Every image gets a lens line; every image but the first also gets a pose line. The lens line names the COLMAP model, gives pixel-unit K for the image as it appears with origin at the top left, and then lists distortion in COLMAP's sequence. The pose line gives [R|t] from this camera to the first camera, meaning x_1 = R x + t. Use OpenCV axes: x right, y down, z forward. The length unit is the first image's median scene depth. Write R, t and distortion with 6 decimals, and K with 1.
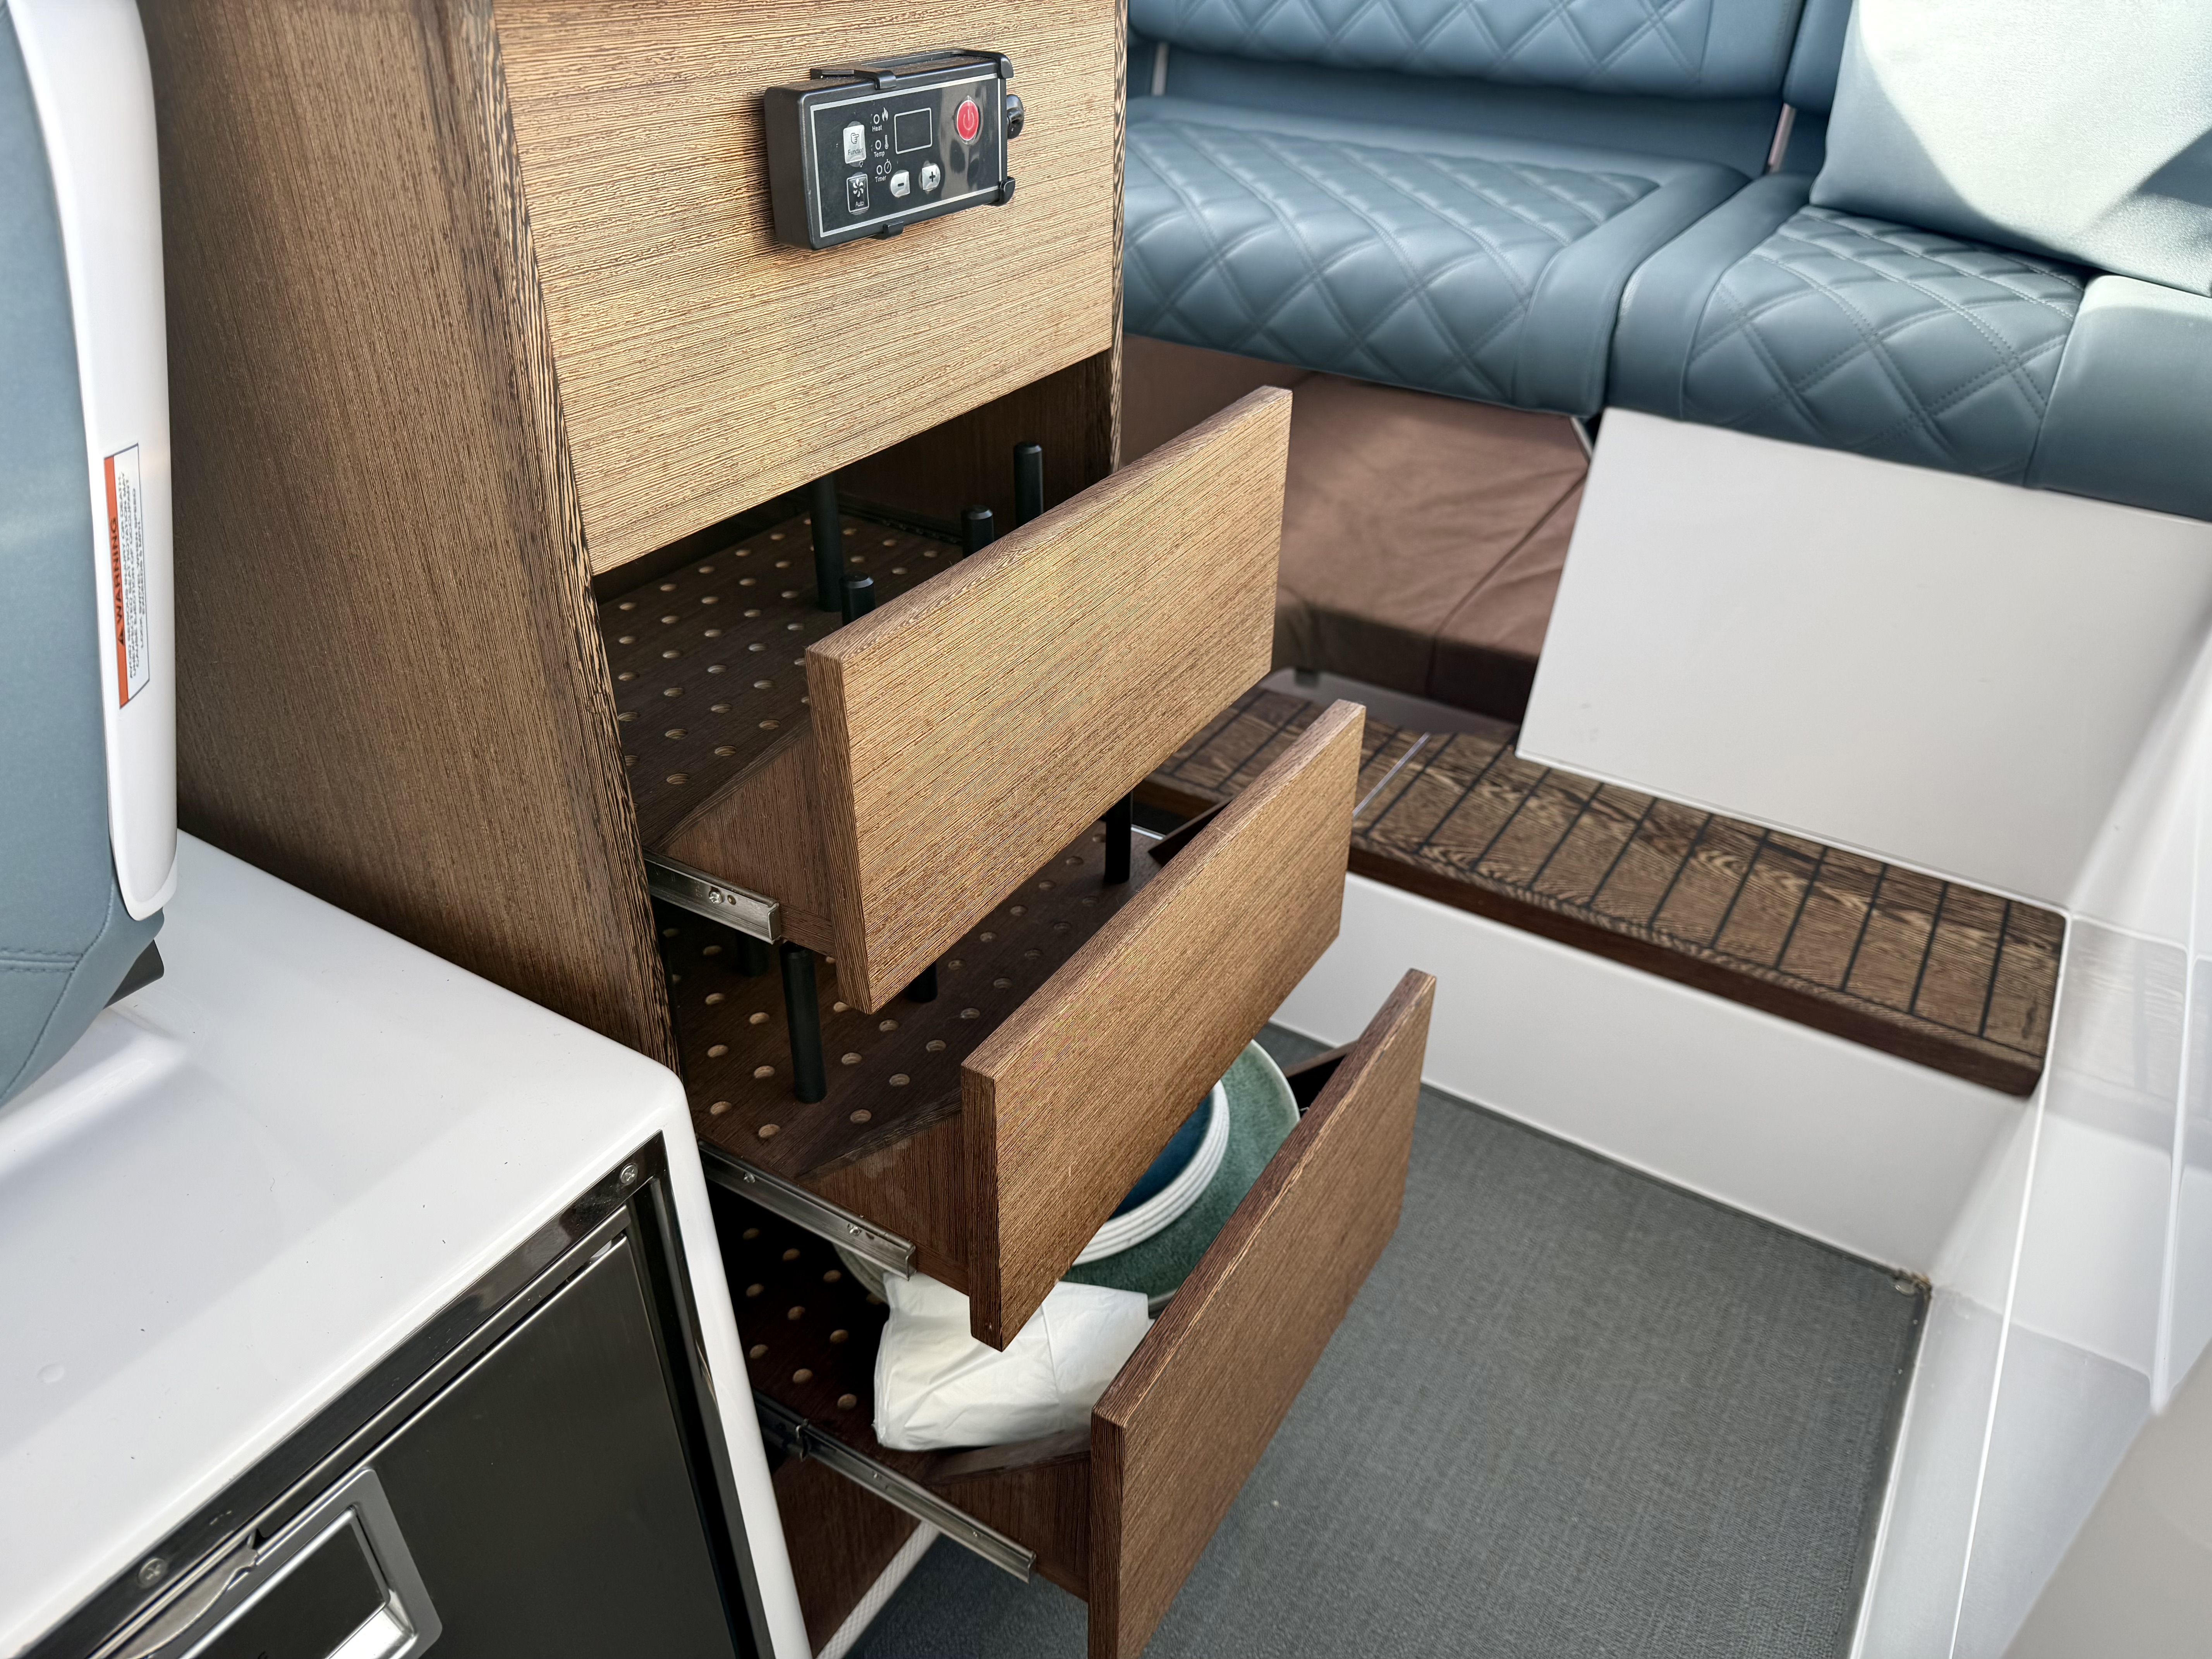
lens RADIAL K [[1527.5, 0, 1146.9], [0, 1527.5, 891.3], [0, 0, 1]] dist [0.043783, -0.061684]
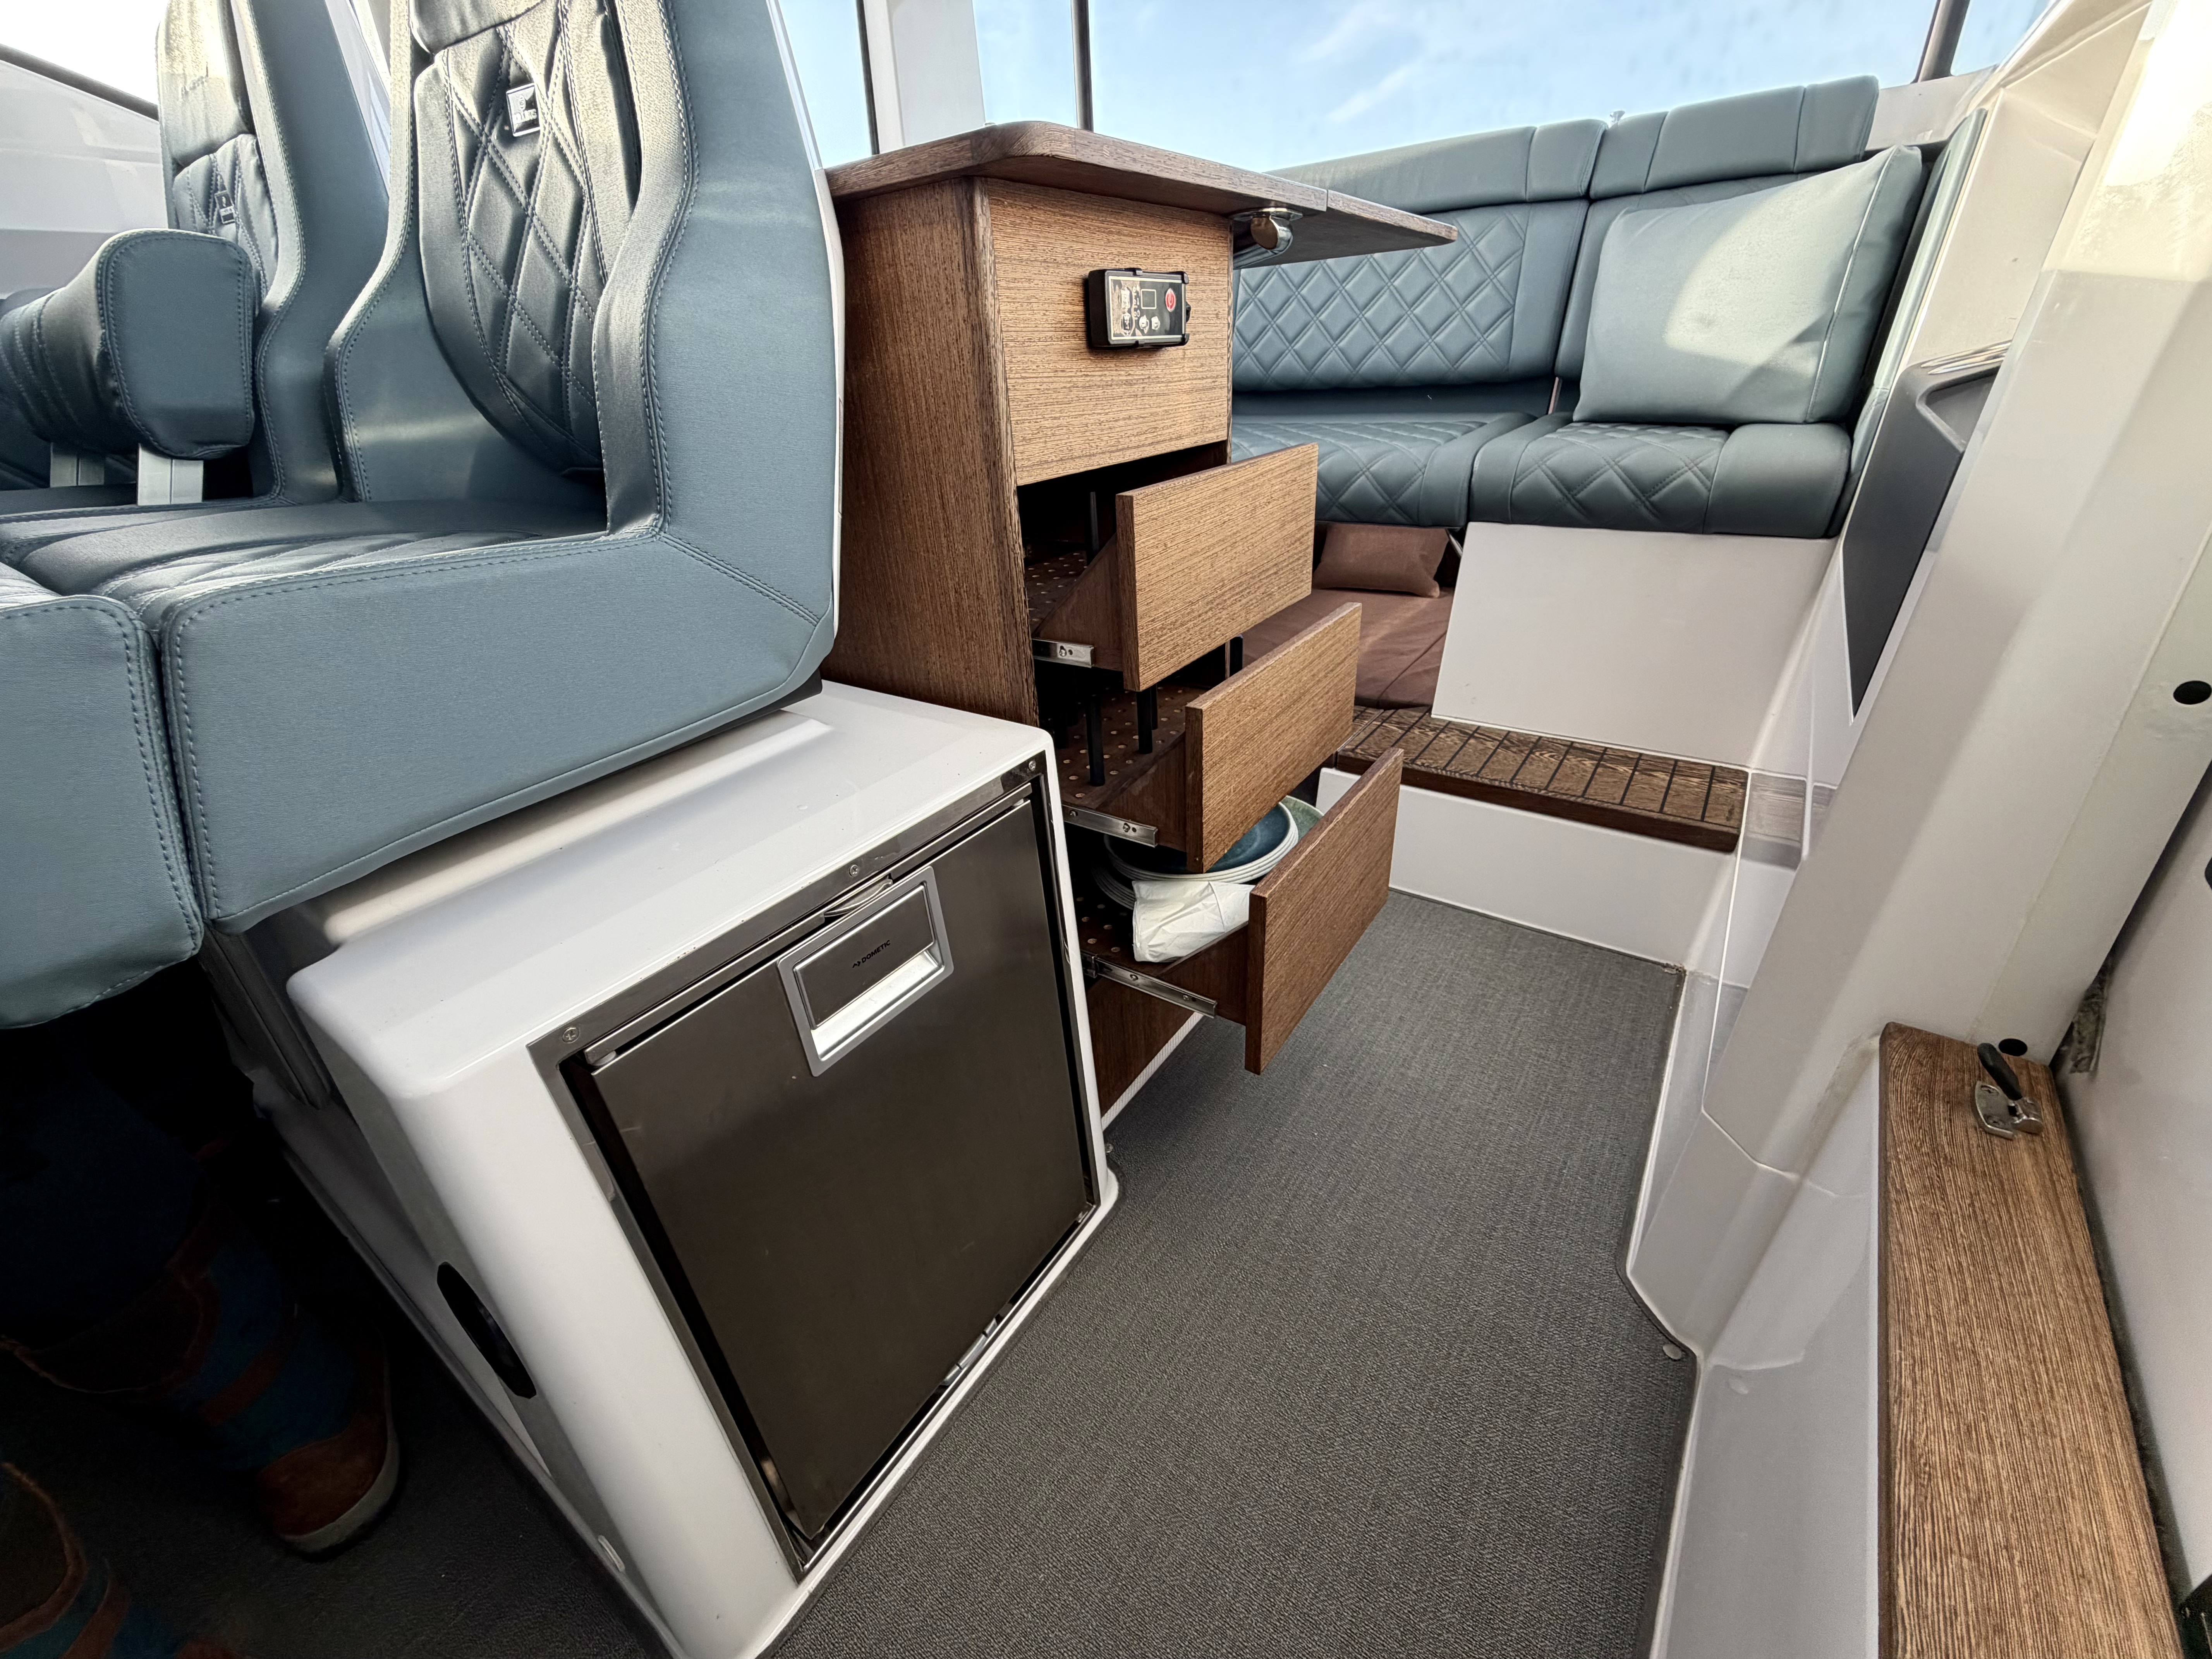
lens RADIAL K [[872.3, 0, 1115.8], [0, 872.3, 872.7], [0, 0, 1]] dist [-0.003672, 0.003953]
pose [[0.994663, -0.035392, -0.096921, -0.090843], [0.027513, 0.996297, -0.081458, 0.366889], [0.099445, 0.078357, 0.991953, -0.157413]]
